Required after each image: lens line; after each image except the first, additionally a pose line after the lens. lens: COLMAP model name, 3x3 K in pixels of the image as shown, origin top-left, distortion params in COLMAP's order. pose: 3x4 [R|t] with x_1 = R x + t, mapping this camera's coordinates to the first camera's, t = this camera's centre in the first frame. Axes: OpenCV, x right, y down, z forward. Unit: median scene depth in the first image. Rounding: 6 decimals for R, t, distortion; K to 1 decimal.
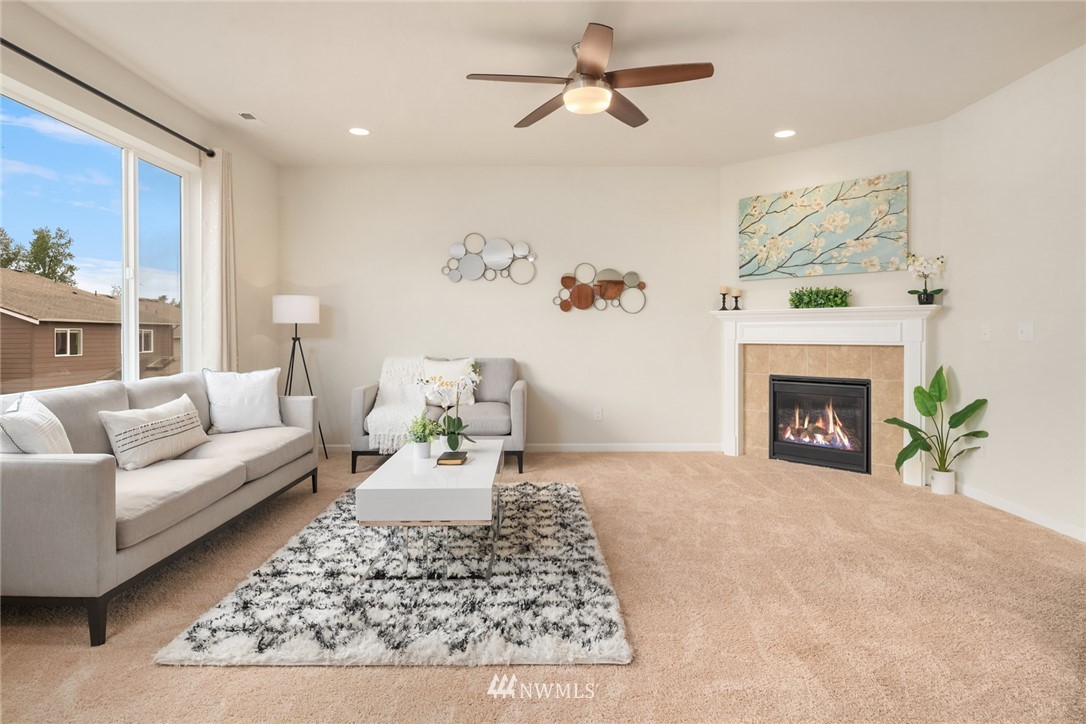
lens RADIAL K [[583.2, 0, 533.6], [0, 583.2, 338.1], [0, 0, 1]] dist [-0.014838, -0.002821]
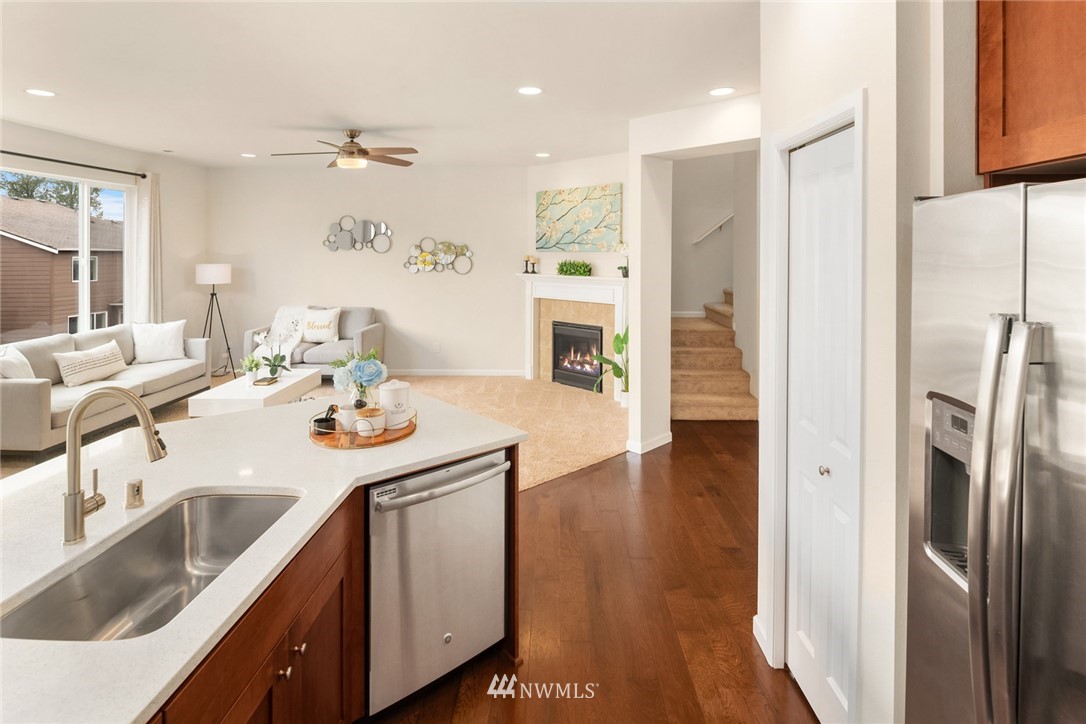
lens RADIAL K [[583.2, 0, 545.9], [0, 583.2, 251.2], [0, 0, 1]] dist [-0.014838, -0.002821]
pose [[0.999853, 0.001357, -0.017103, 0.446550], [-0.001473, 0.999976, -0.006811, -0.100476], [0.017094, 0.006835, 0.999831, -0.418726]]
